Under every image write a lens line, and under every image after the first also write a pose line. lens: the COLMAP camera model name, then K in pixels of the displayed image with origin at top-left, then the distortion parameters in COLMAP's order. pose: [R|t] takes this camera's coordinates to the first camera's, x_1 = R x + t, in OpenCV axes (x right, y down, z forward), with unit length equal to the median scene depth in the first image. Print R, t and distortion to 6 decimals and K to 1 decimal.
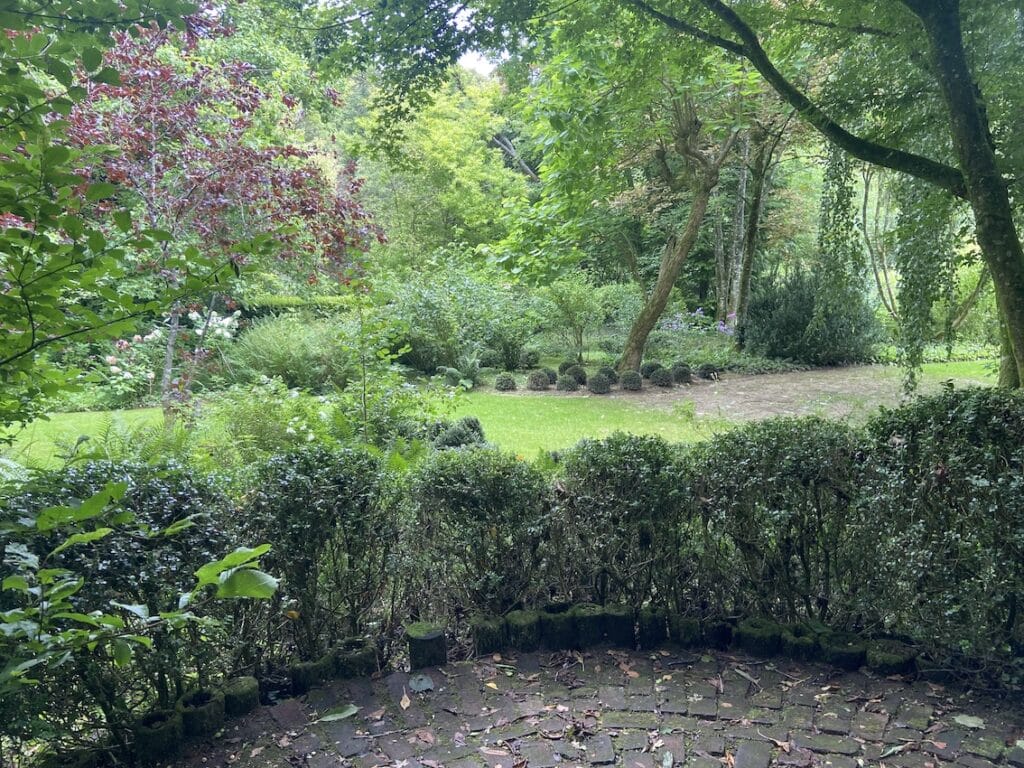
lens RADIAL K [[744.2, 0, 505.3], [0, 744.2, 385.4], [0, 0, 1]] dist [0.090526, -0.106726]
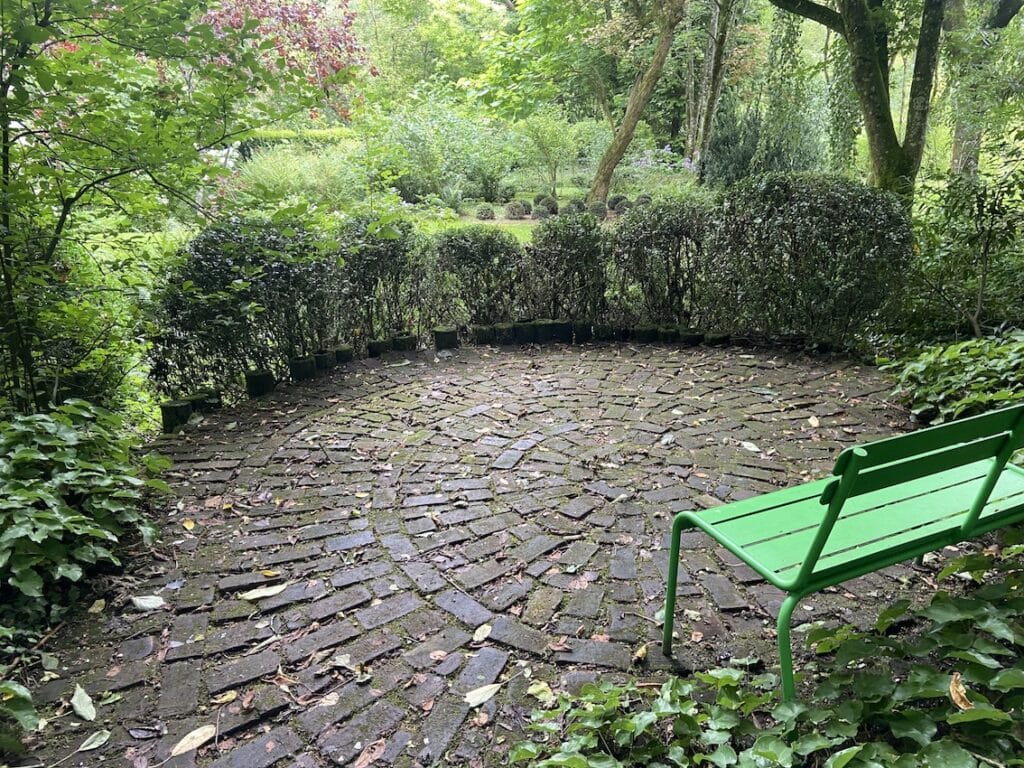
lens RADIAL K [[744.2, 0, 505.3], [0, 744.2, 385.4], [0, 0, 1]] dist [0.090526, -0.106726]
pose [[0.999503, -0.003821, 0.031282, -0.005192], [-0.002457, 0.980152, 0.198230, 0.024960], [-0.031419, -0.198209, 0.979656, -0.128591]]
